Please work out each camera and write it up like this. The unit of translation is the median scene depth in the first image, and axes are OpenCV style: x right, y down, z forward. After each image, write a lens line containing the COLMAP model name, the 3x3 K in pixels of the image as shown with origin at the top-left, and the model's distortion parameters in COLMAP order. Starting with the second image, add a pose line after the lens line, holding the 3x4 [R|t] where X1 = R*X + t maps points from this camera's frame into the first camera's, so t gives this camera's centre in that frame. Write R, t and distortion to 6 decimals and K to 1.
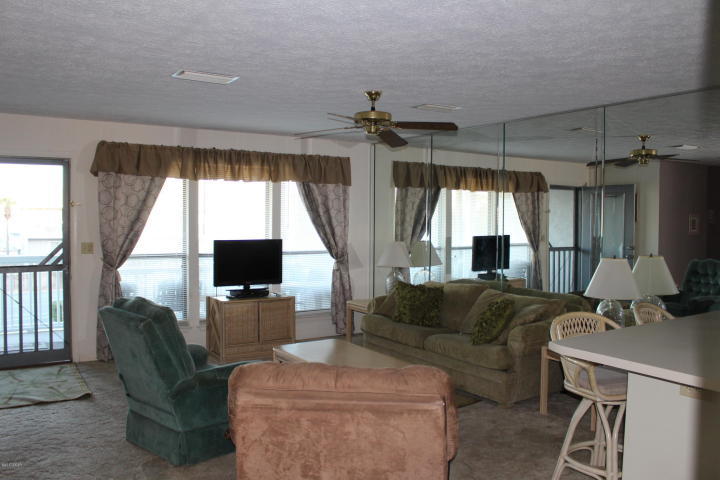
lens RADIAL K [[595.9, 0, 356.9], [0, 595.9, 242.2], [0, 0, 1]] dist [-0.158832, 0.133417]
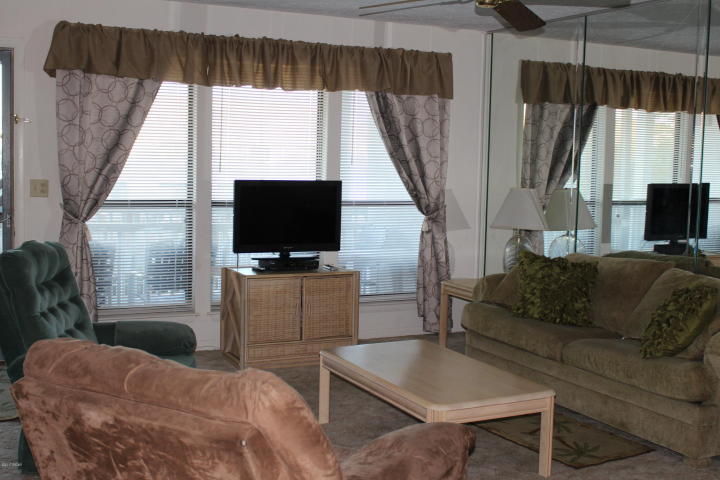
lens RADIAL K [[898.6, 0, 360.0], [0, 898.6, 240.0], [0, 0, 1]] dist [-0.084696, 0.082104]
pose [[0.993093, 0.025682, -0.114487, 0.005662], [-0.019816, 0.998446, 0.052084, 0.007525], [0.115647, -0.049456, 0.992058, 0.044343]]
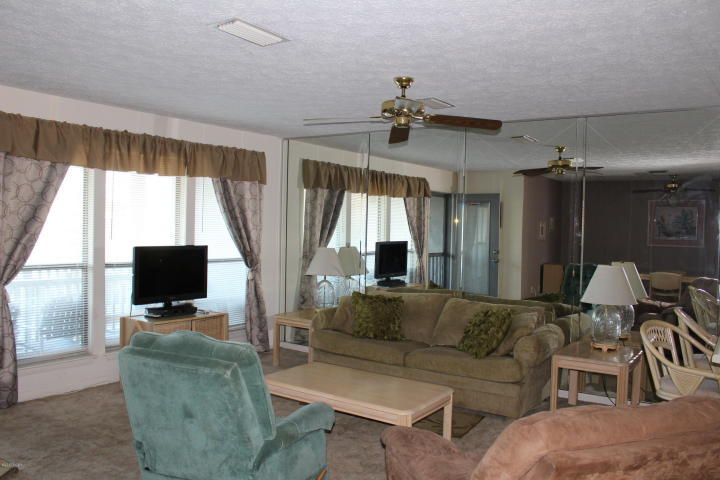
lens RADIAL K [[595.9, 0, 356.9], [0, 595.9, 242.2], [0, 0, 1]] dist [-0.158832, 0.133417]
pose [[0.925752, 0.003303, 0.378117, -0.242684], [-0.001021, 0.999980, -0.006238, -0.003905], [-0.378130, 0.005389, 0.925737, 0.145395]]
